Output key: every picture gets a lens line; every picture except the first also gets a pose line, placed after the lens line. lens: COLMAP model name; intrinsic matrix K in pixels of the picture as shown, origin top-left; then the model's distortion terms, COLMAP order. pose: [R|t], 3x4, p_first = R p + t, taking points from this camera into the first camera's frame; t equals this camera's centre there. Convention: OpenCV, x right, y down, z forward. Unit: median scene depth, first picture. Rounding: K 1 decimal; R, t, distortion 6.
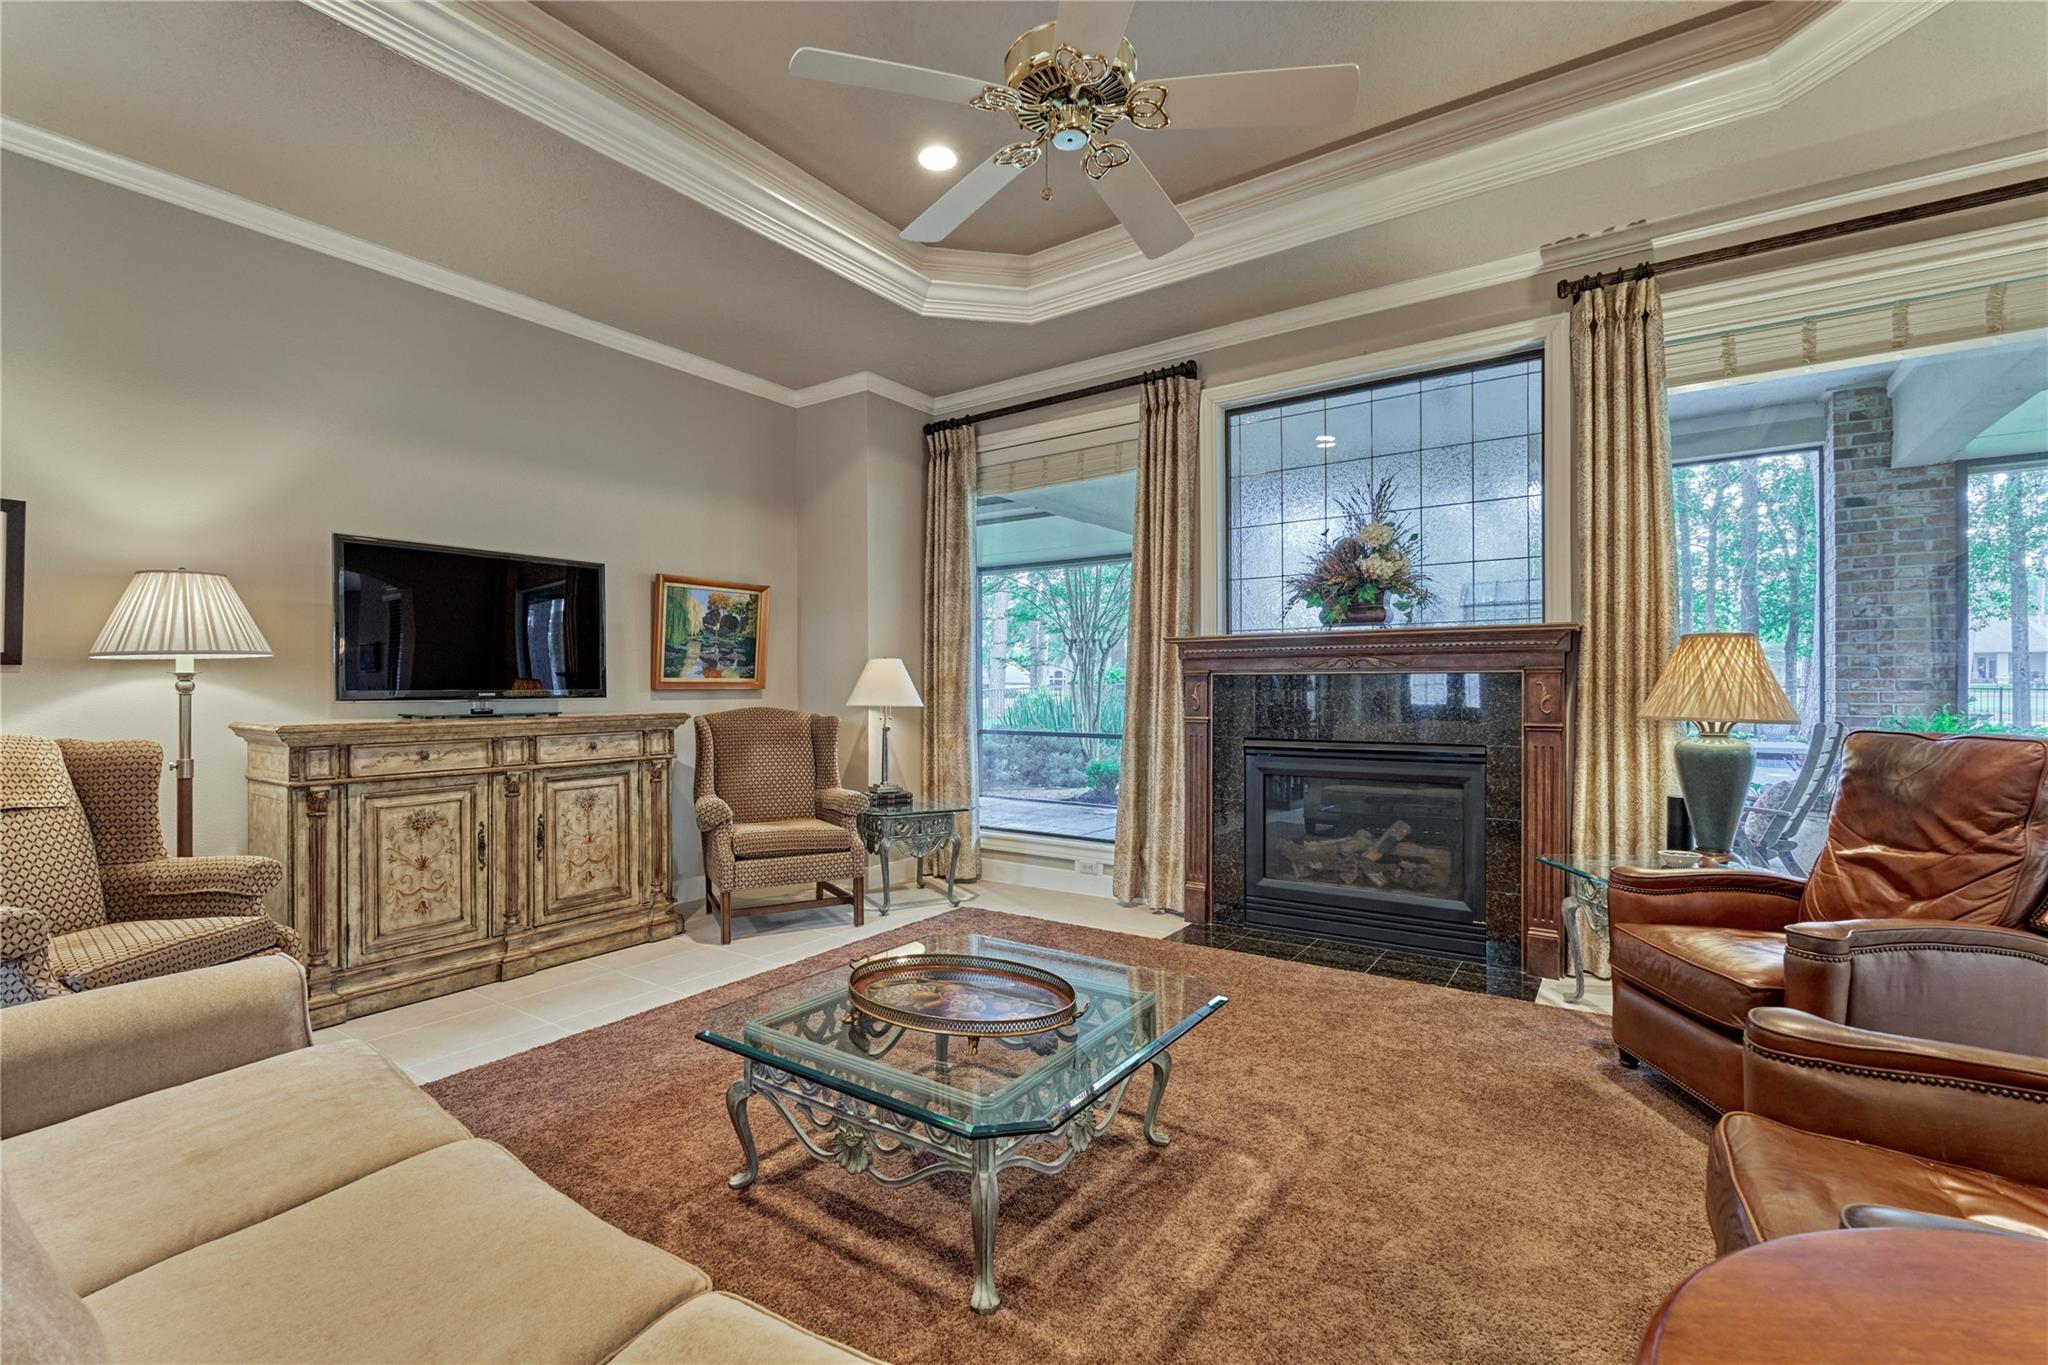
lens RADIAL K [[887.6, 0, 1024.5], [0, 887.6, 685.8], [0, 0, 1]] dist [-0.005275, -0.000152]
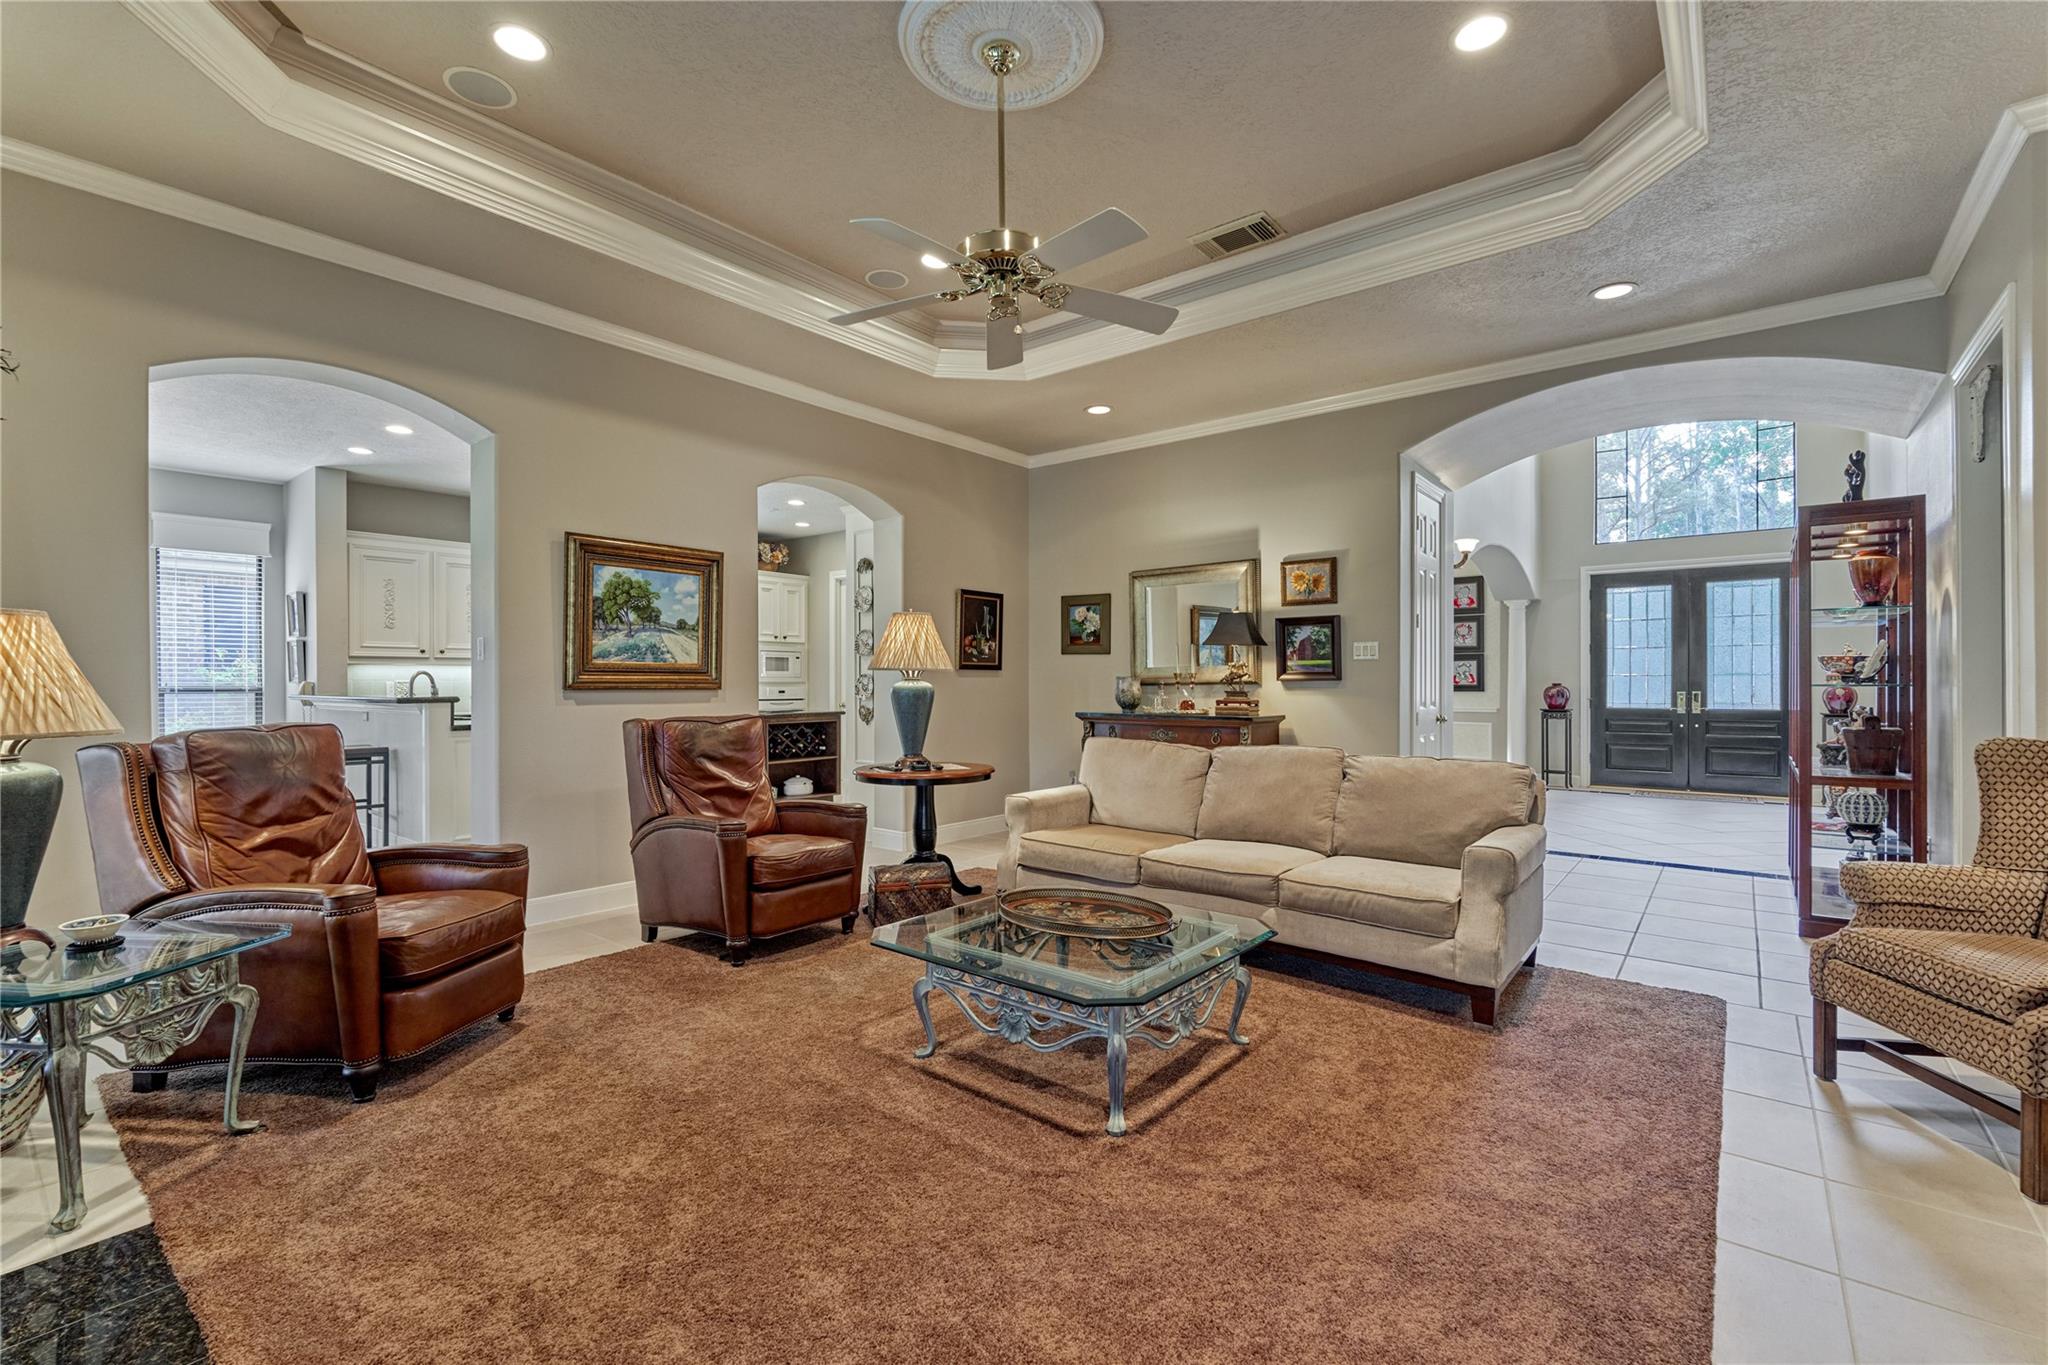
lens RADIAL K [[887.6, 0, 1024.5], [0, 887.6, 685.8], [0, 0, 1]] dist [-0.005275, -0.000152]
pose [[-0.997276, 0.003934, 0.073653, -0.046445], [0.004085, 0.999990, 0.001894, 0.001515], [-0.073645, 0.002190, -0.997282, 1.289461]]
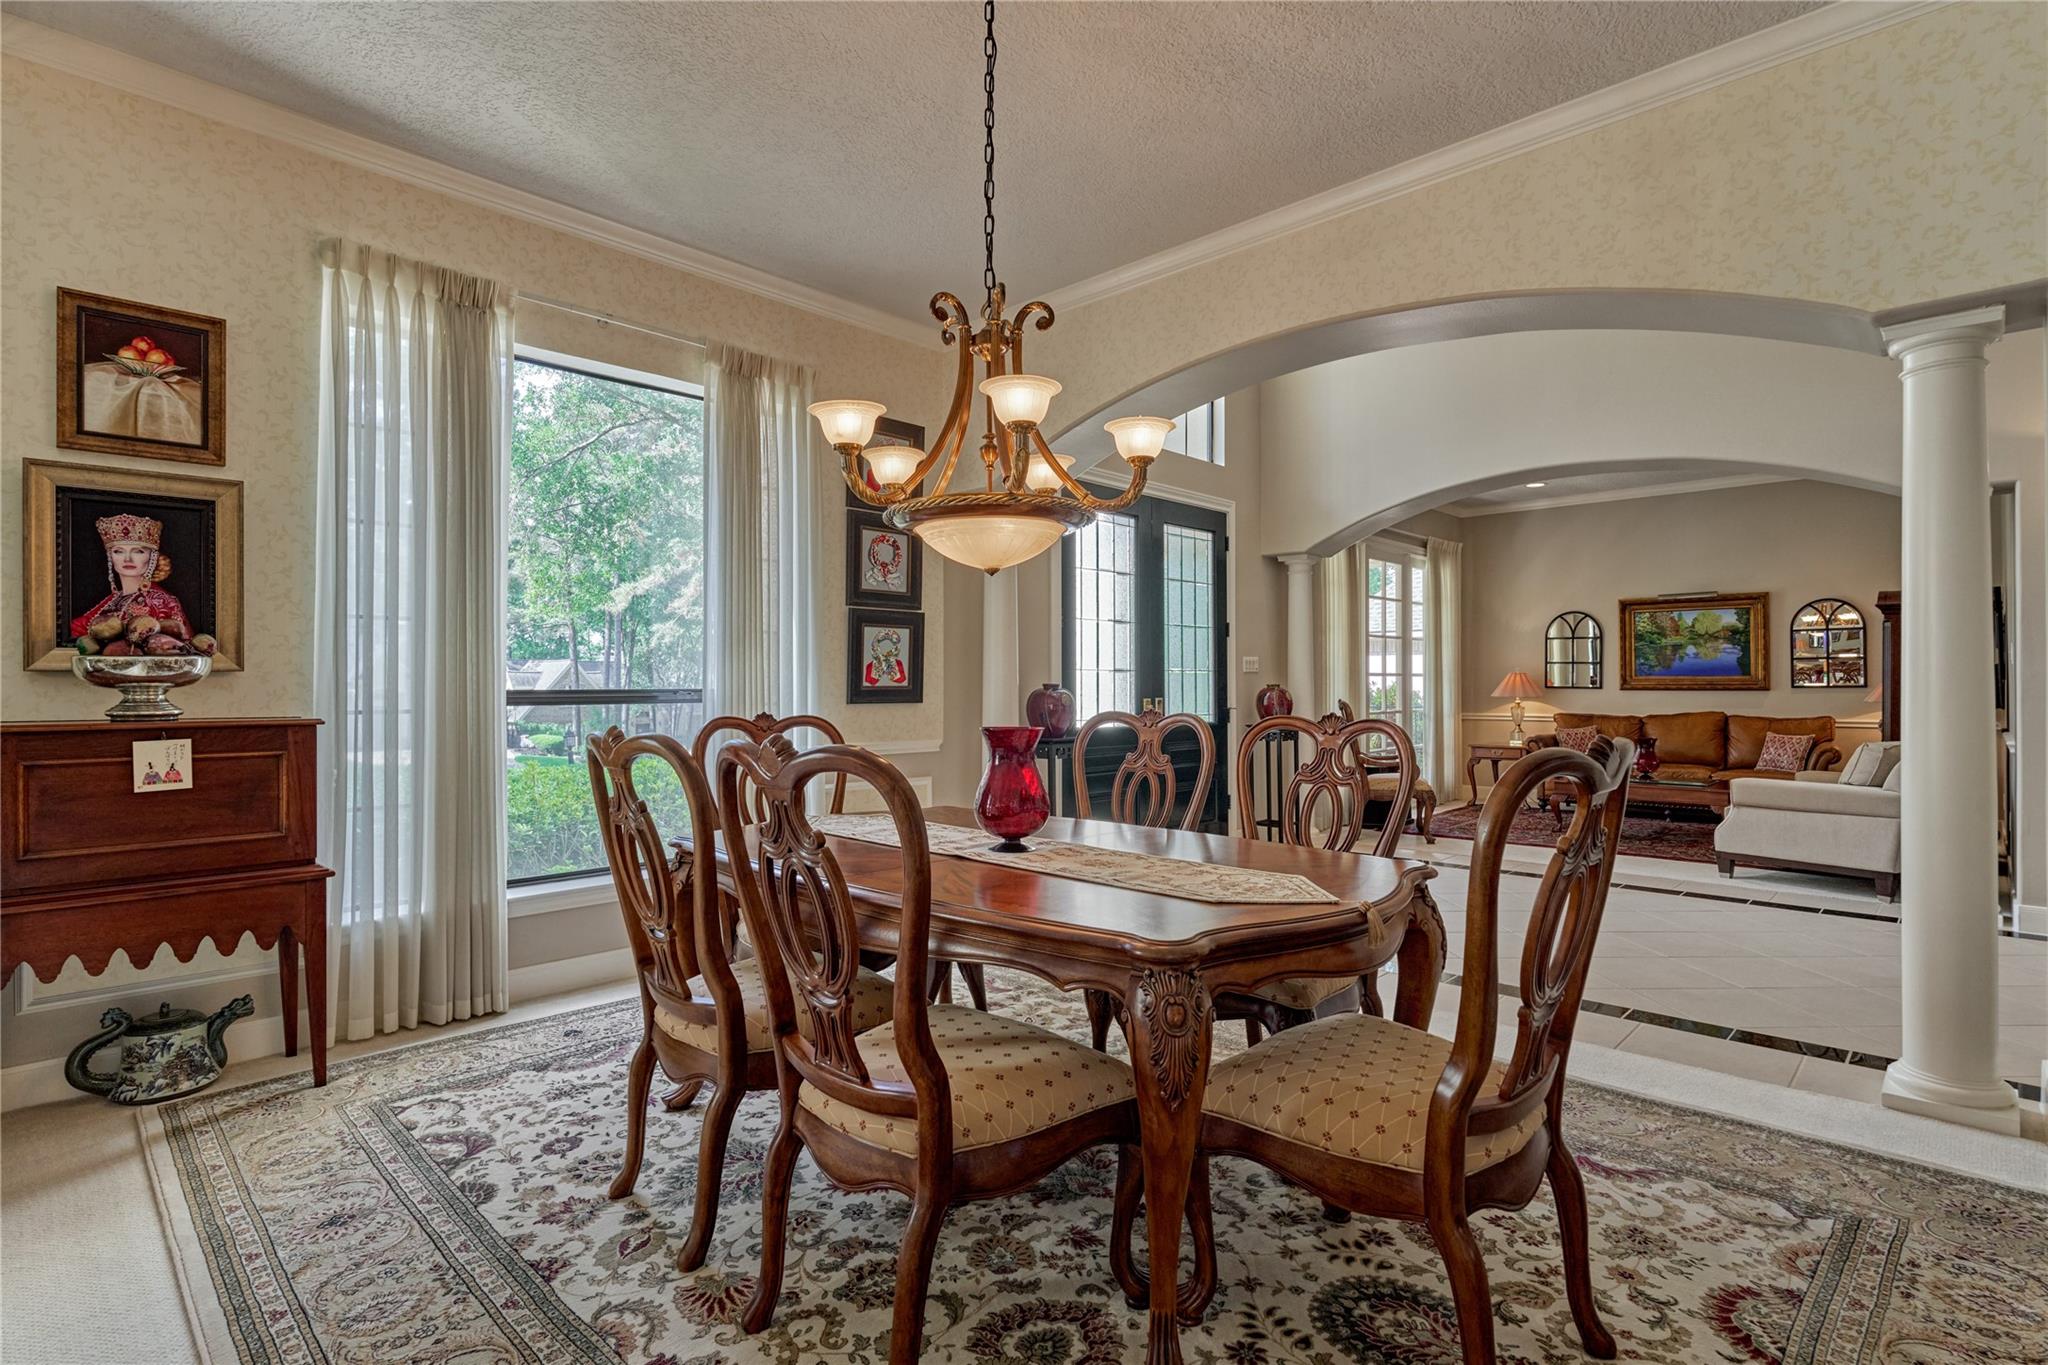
lens RADIAL K [[995.6, 0, 1027.2], [0, 995.6, 676.5], [0, 0, 1]] dist [-0.004817, -0.000303]
pose [[-0.149137, -0.007469, -0.988788, -0.005238], [0.003313, 0.999962, -0.008053, 0.006404], [0.988811, -0.004476, -0.149106, -1.252952]]
